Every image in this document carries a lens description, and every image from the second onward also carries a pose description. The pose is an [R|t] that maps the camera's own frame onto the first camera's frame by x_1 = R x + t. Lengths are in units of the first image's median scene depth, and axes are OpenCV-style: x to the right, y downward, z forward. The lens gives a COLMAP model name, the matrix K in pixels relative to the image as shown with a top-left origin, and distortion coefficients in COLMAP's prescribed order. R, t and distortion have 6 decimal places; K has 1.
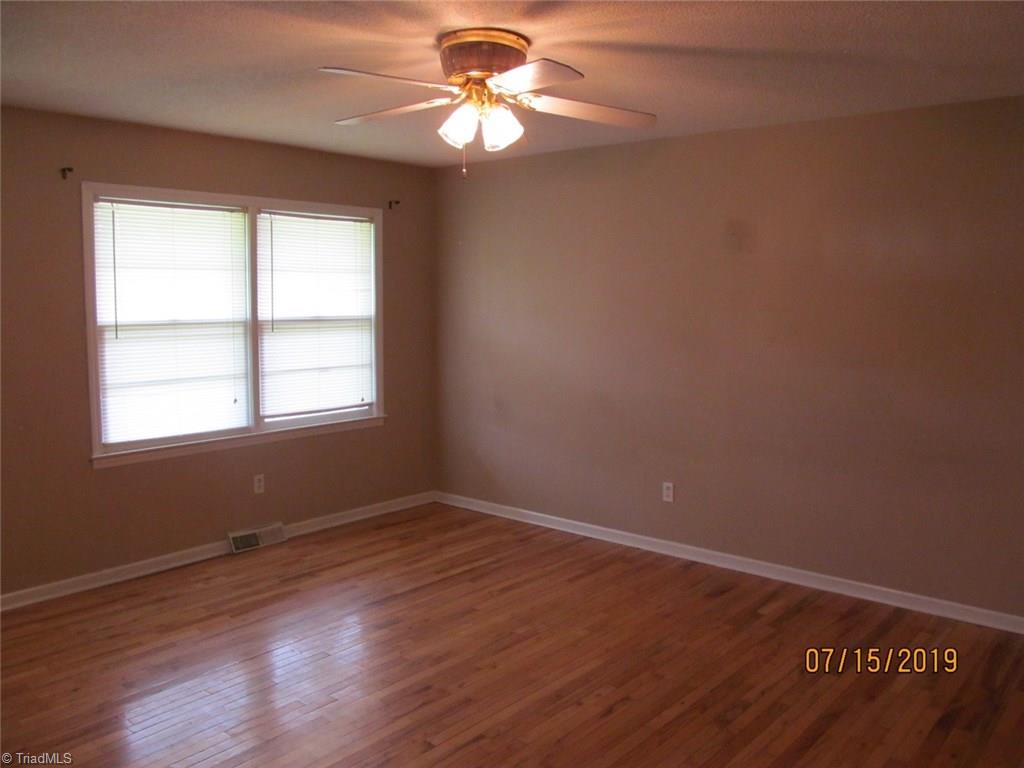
lens RADIAL K [[839.8, 0, 512.0], [0, 839.8, 384.0], [0, 0, 1]] dist [-0.075681, 0.015318]
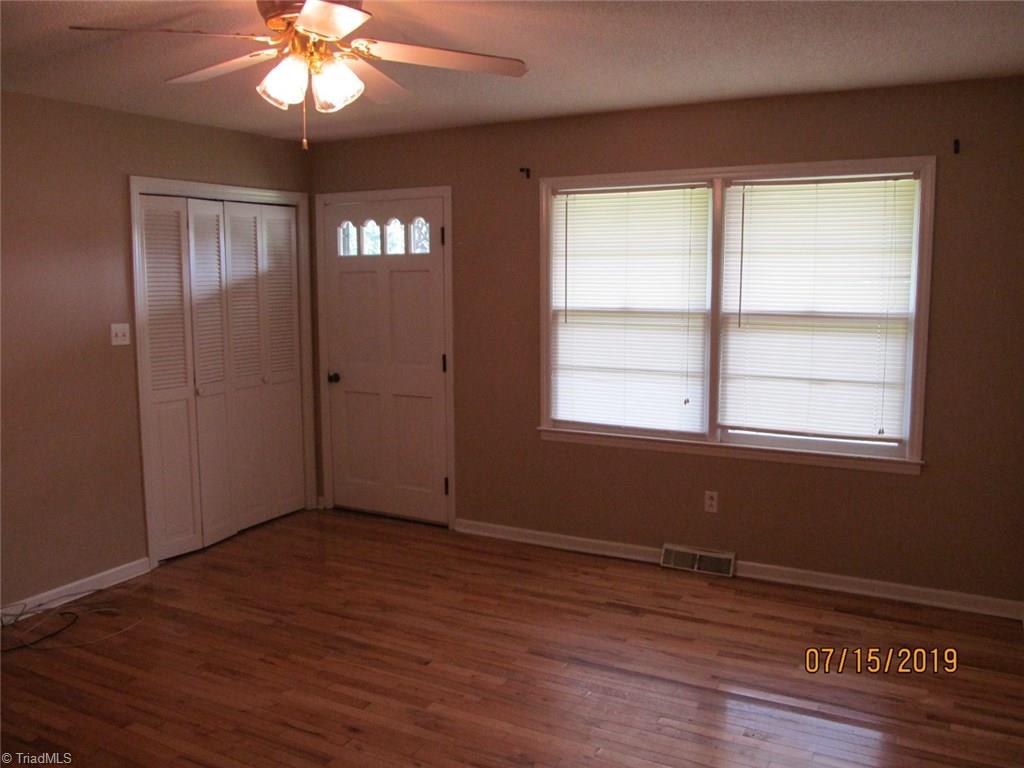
lens RADIAL K [[839.8, 0, 512.0], [0, 839.8, 384.0], [0, 0, 1]] dist [-0.075681, 0.015318]
pose [[0.207788, 0.119360, -0.970864, 0.496372], [-0.100217, 0.989902, 0.100252, -0.069292], [0.973027, 0.076466, 0.217651, 0.621624]]
